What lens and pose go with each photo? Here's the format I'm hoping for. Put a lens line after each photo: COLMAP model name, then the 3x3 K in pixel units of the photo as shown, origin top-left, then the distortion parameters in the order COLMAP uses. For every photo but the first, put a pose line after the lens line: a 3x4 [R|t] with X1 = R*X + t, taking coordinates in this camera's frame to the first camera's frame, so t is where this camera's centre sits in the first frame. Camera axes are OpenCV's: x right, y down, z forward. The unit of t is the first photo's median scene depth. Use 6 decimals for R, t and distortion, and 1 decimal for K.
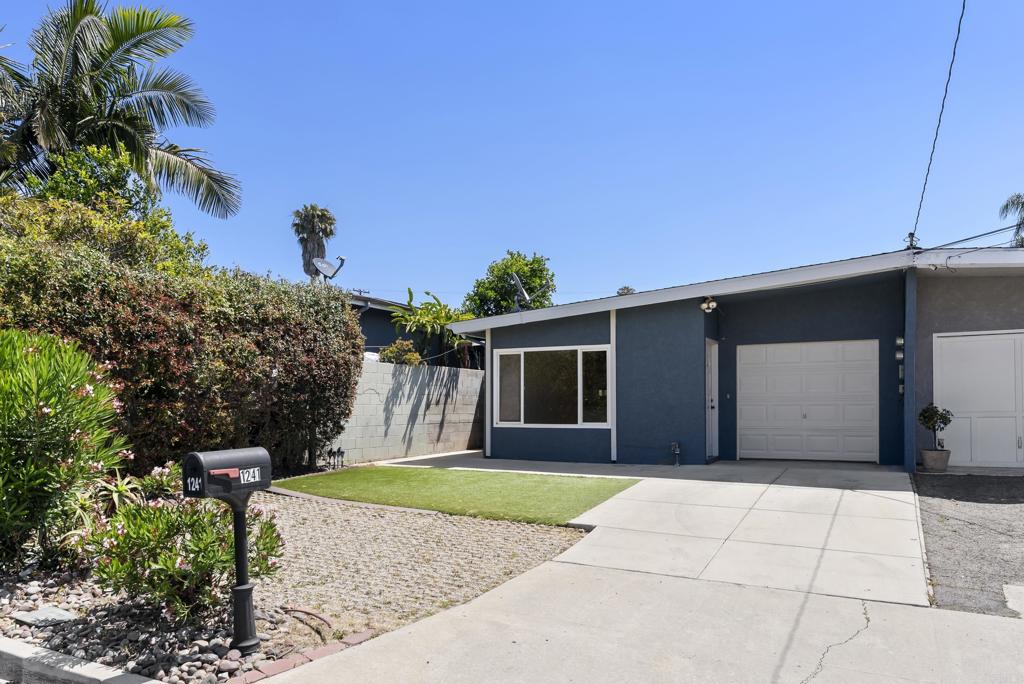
lens RADIAL K [[731.2, 0, 524.7], [0, 731.2, 388.8], [0, 0, 1]] dist [0.004011, 0.000110]
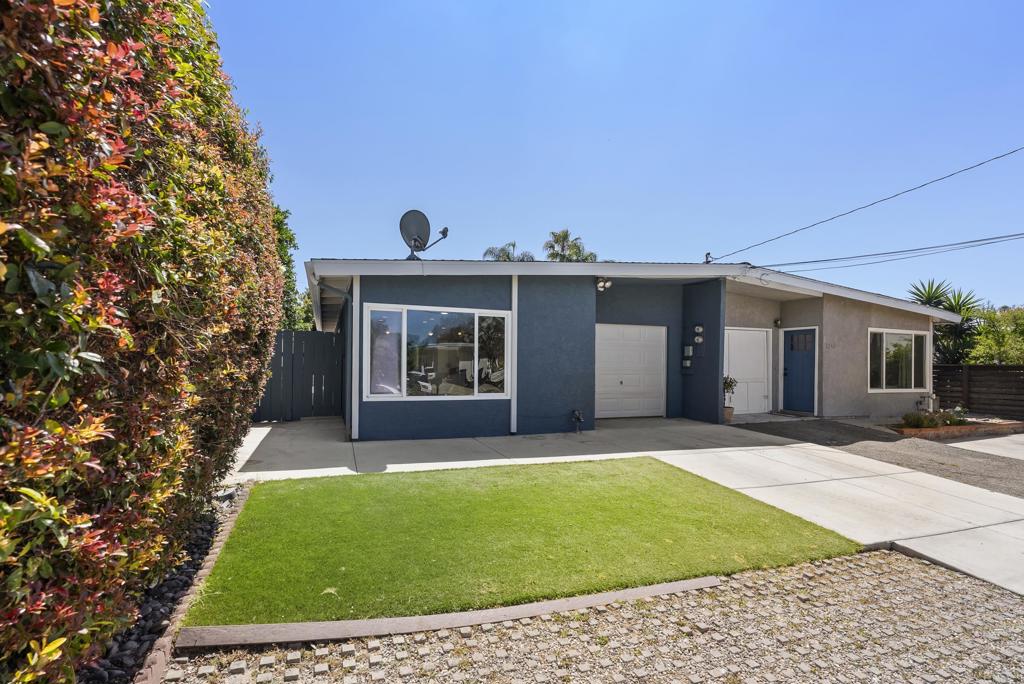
lens RADIAL K [[468.9, 0, 512.9], [0, 468.9, 353.7], [0, 0, 1]] dist [-0.002913, 0.000489]
pose [[0.677154, 0.028295, 0.735297, -0.330345], [-0.031469, 0.999460, -0.009479, 0.001019], [-0.735168, -0.016720, 0.677679, 0.576768]]
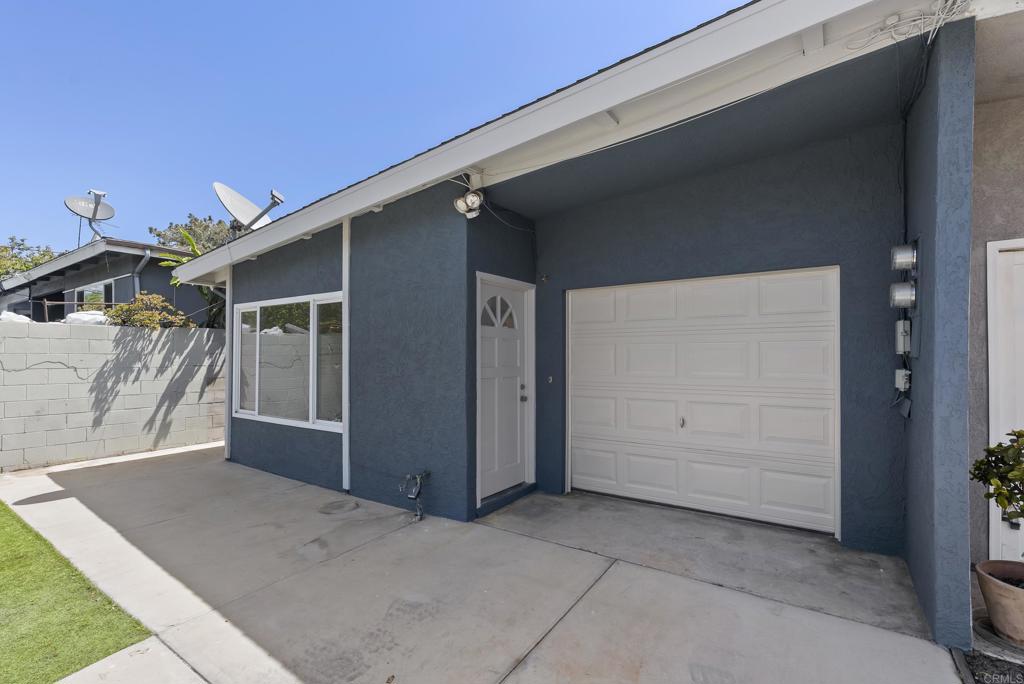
lens RADIAL K [[464.2, 0, 515.5], [0, 464.2, 342.9], [0, 0, 1]] dist [-0.002684, 0.000483]
pose [[0.990050, 0.000328, -0.140717, 0.303846], [-0.000862, 0.999993, -0.003730, -0.017023], [0.140715, 0.003815, 0.990043, 0.643002]]
